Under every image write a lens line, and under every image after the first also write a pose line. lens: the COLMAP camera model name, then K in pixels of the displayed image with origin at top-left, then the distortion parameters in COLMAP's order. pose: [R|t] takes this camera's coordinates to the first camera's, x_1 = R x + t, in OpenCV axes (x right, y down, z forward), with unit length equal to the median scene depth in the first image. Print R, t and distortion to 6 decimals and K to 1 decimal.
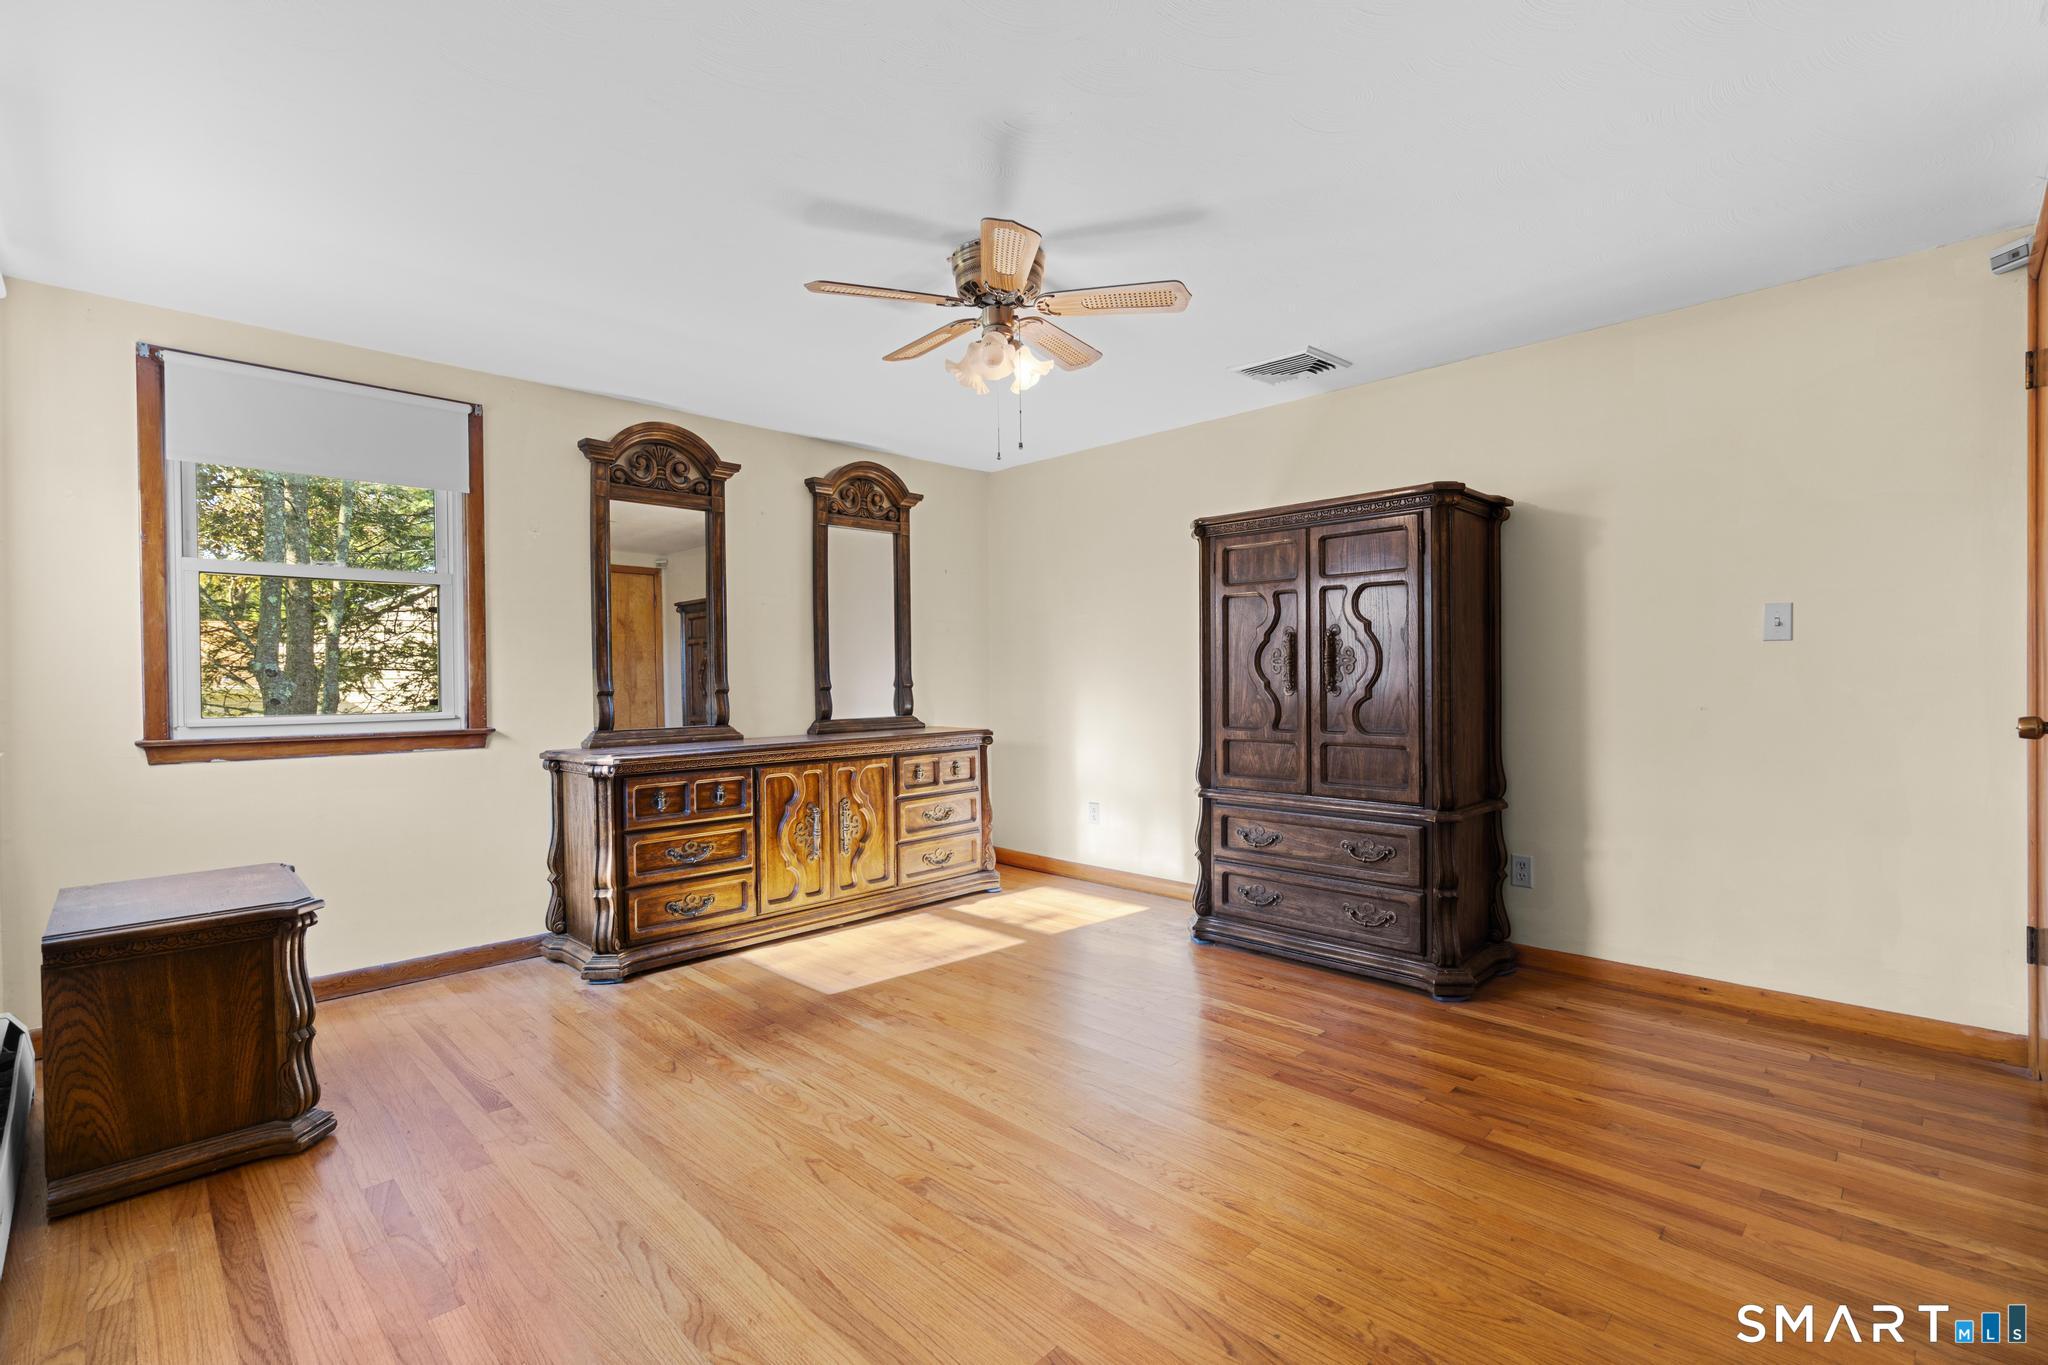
lens RADIAL K [[919.8, 0, 1028.7], [0, 919.8, 683.8], [0, 0, 1]] dist [-0.009481, 0.001803]
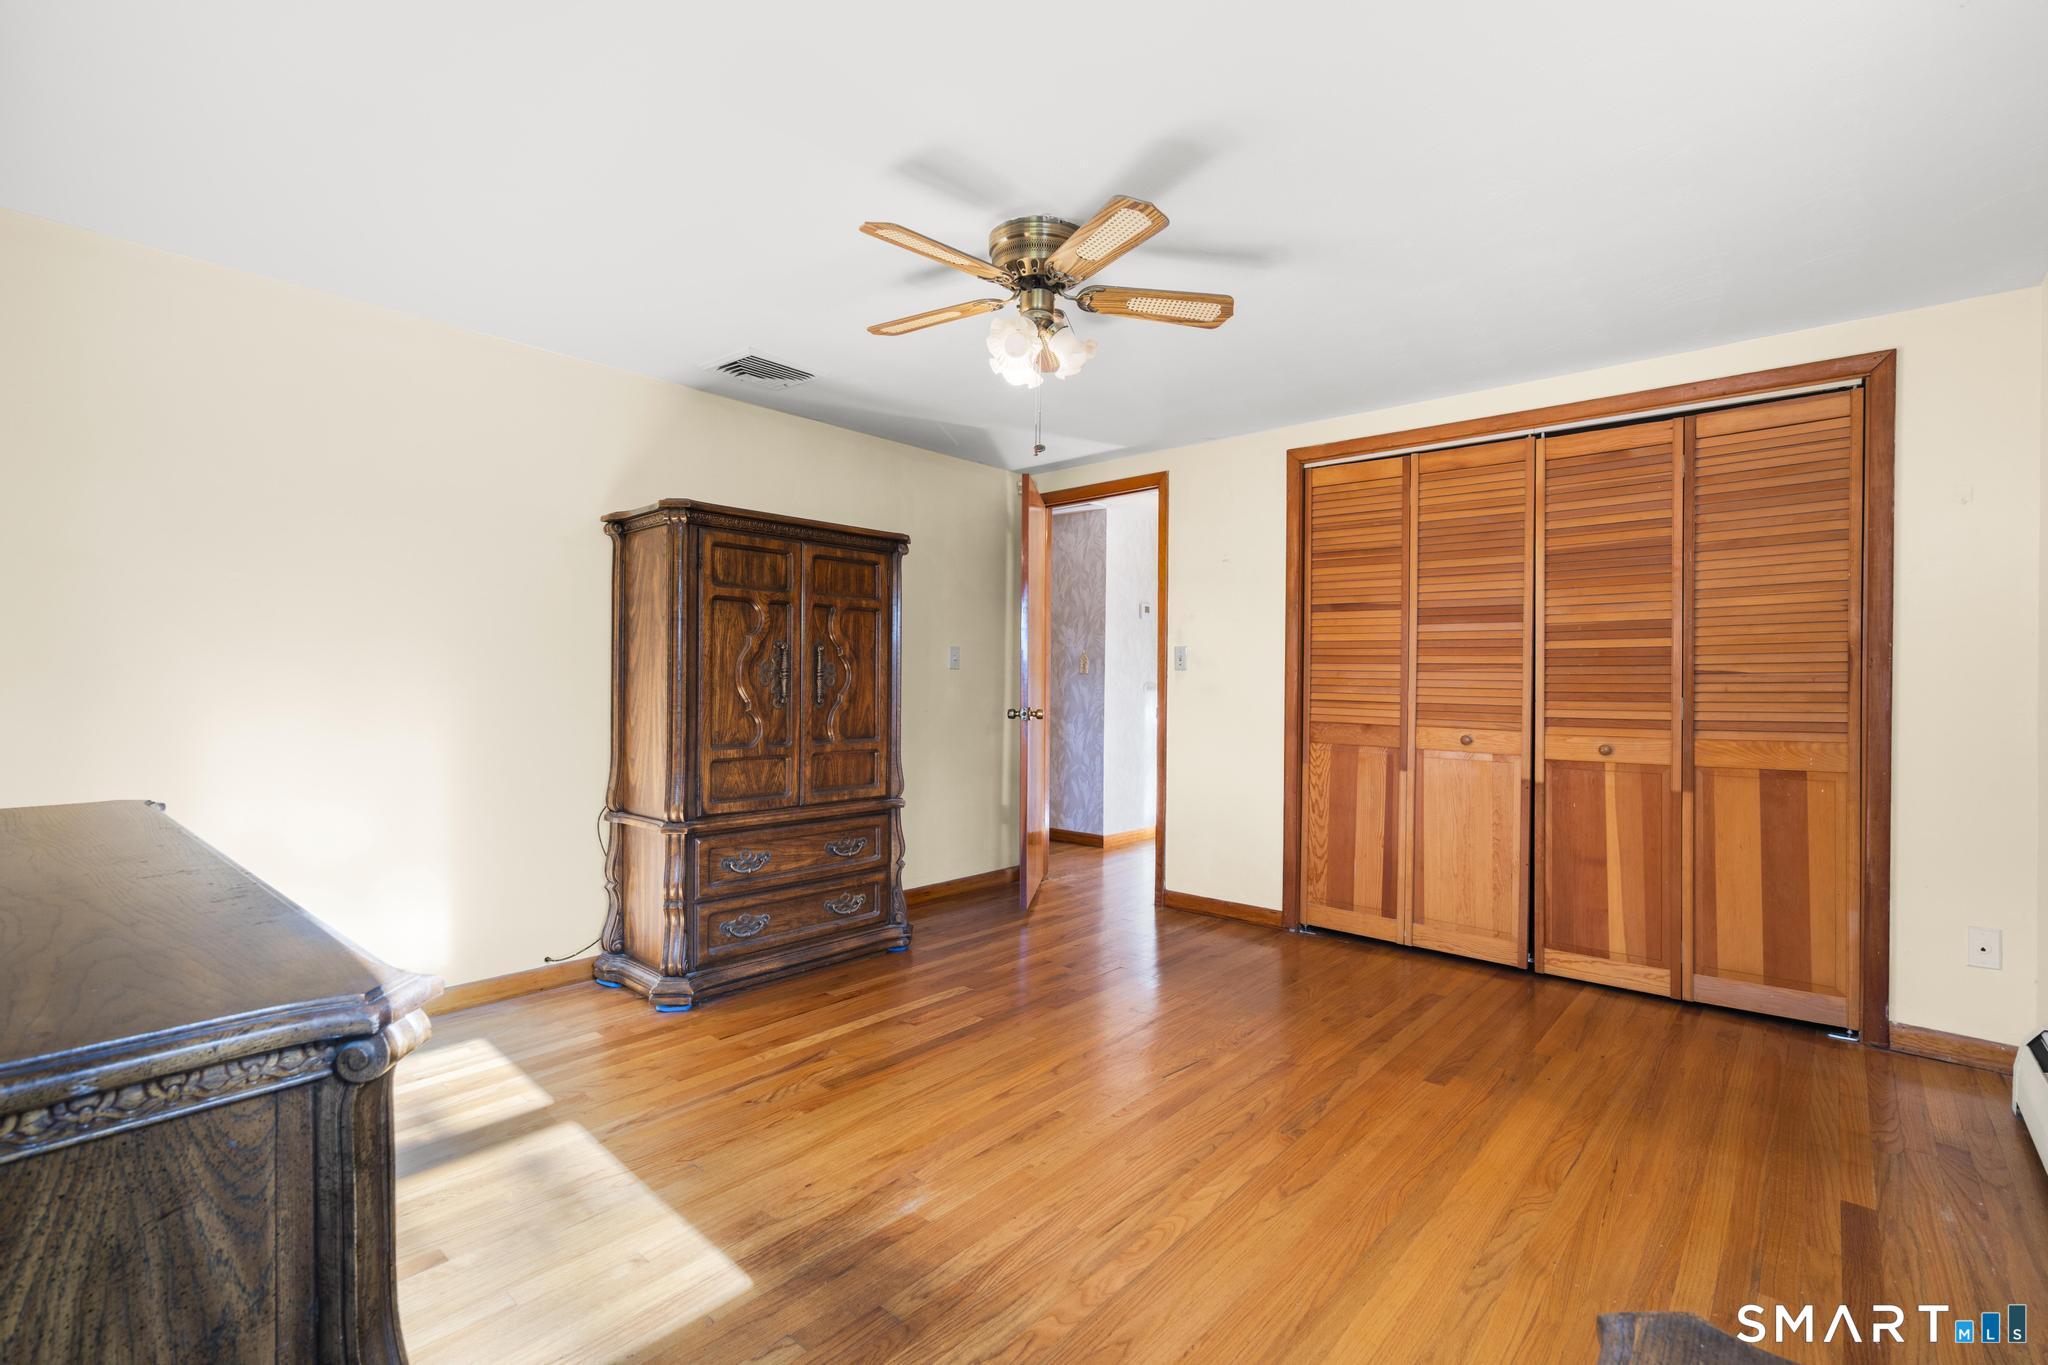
lens RADIAL K [[919.8, 0, 1028.3], [0, 919.8, 685.0], [0, 0, 1]] dist [-0.009481, 0.001803]
pose [[-0.061778, 0.007924, 0.998058, -0.723324], [0.001380, 0.999968, -0.007854, -0.004543], [-0.998089, 0.000892, -0.061787, 0.808896]]
